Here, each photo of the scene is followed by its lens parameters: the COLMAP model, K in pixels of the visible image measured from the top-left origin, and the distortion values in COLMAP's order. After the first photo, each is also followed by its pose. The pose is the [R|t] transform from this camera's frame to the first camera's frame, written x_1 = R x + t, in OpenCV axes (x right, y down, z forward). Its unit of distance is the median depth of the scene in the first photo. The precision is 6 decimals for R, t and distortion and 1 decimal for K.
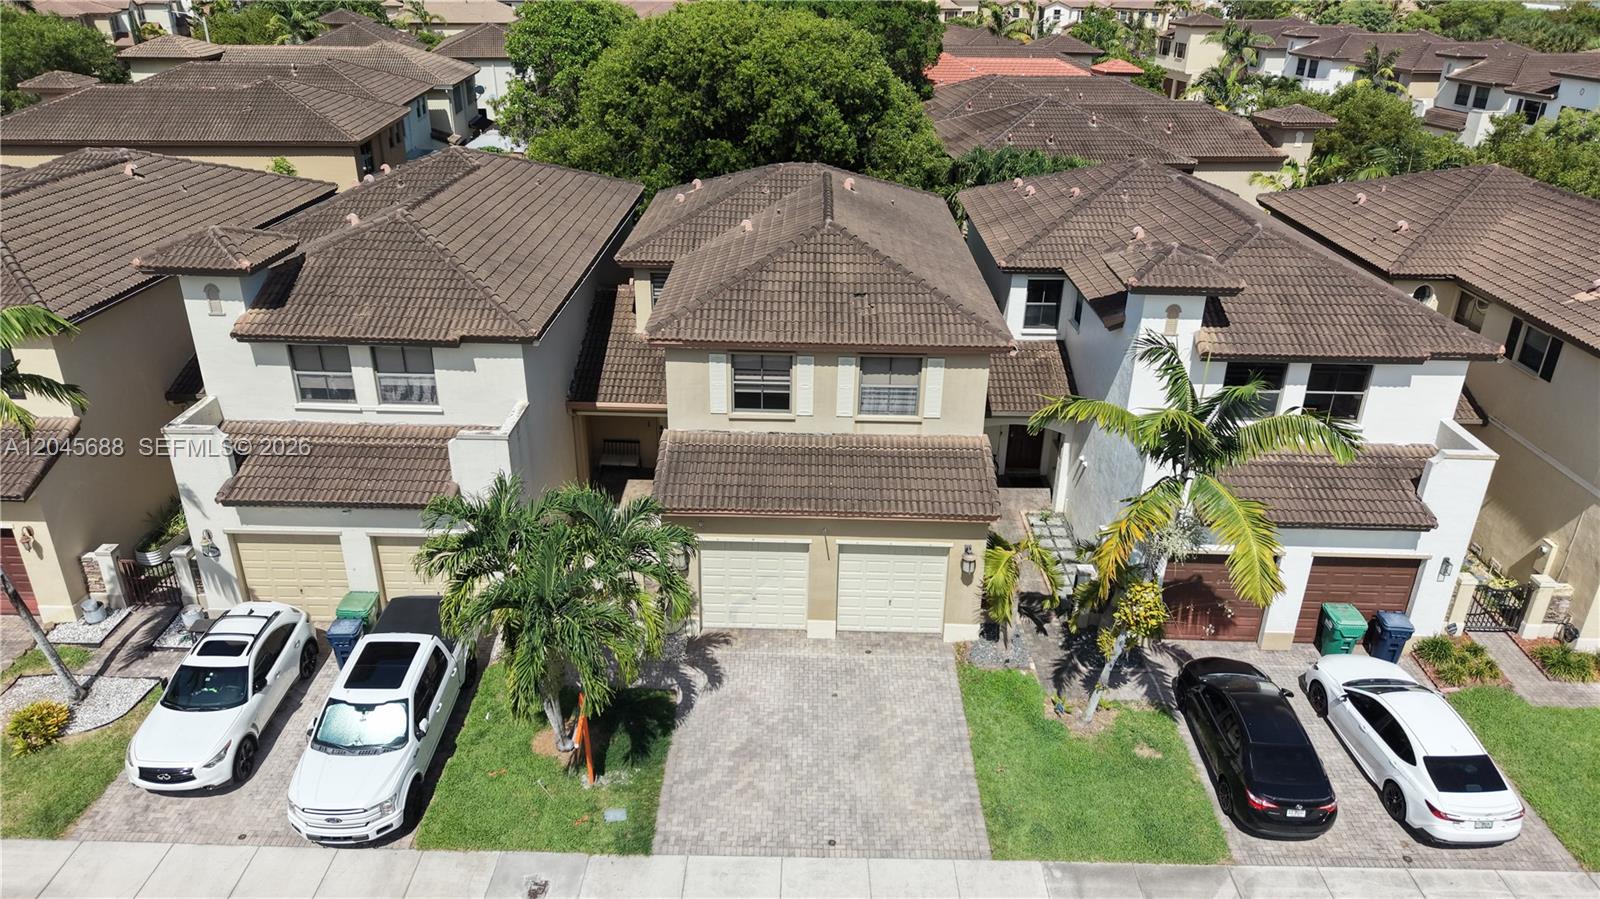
lens RADIAL K [[1063.7, 0, 800.0], [0, 1063.7, 449.5], [0, 0, 1]] dist [0.000034, 0.004655]
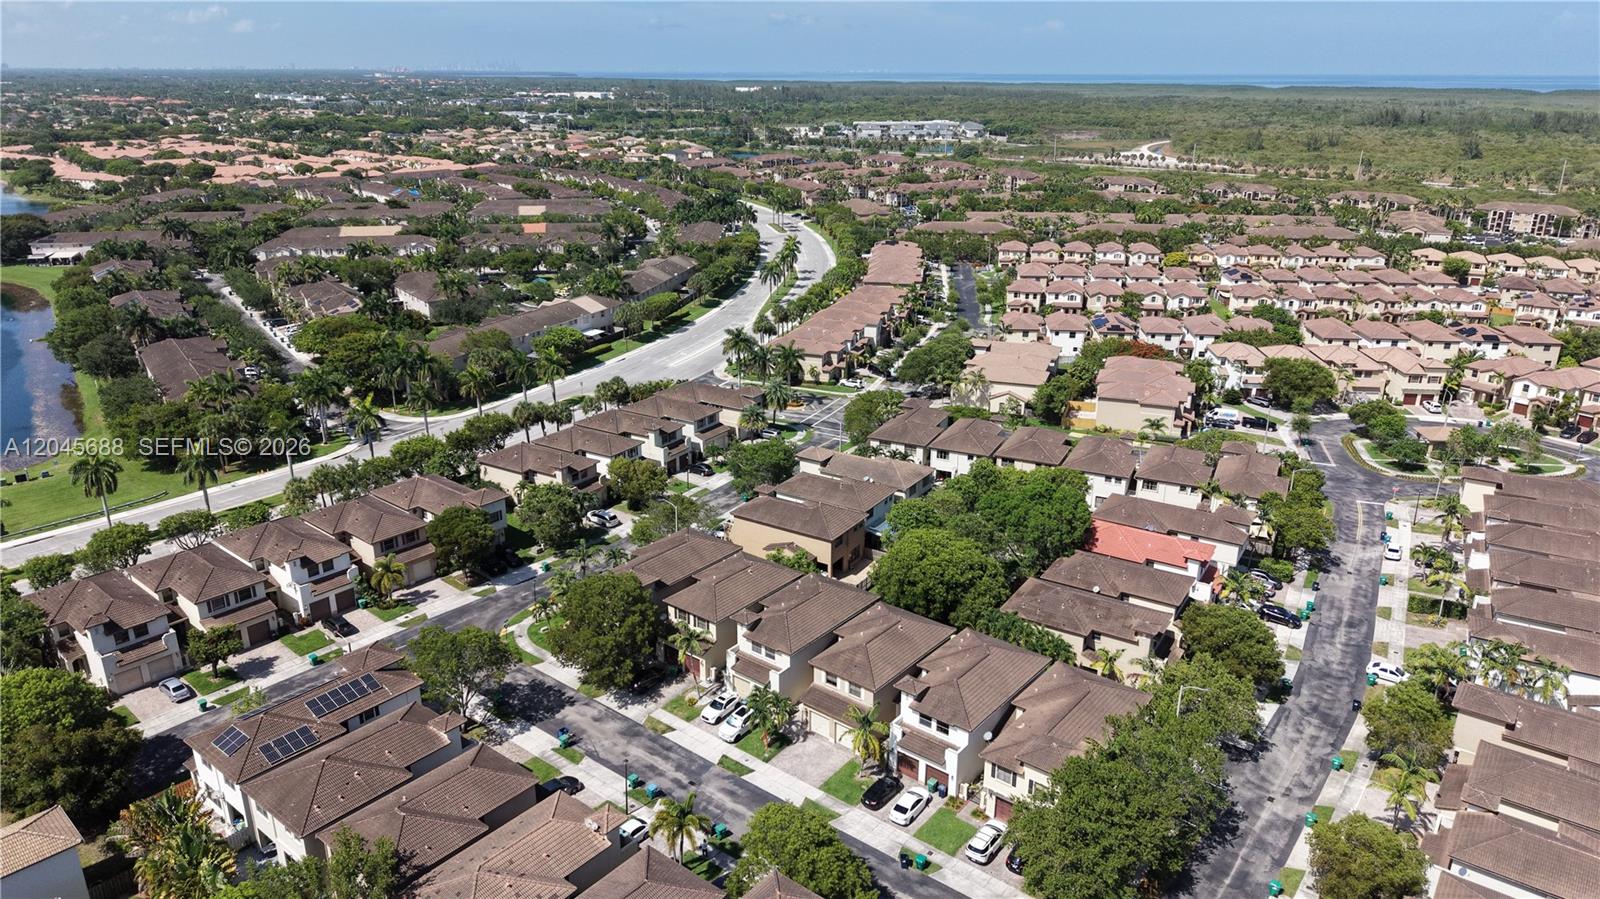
lens RADIAL K [[1055.9, 0, 800.0], [0, 1055.9, 449.5], [0, 0, 1]] dist [0.042135, -0.055204]
pose [[0.787567, 0.193562, -0.585041, 2.268573], [-0.251766, 0.967606, -0.018786, -0.882001], [0.562452, 0.162089, 0.810786, -2.823663]]
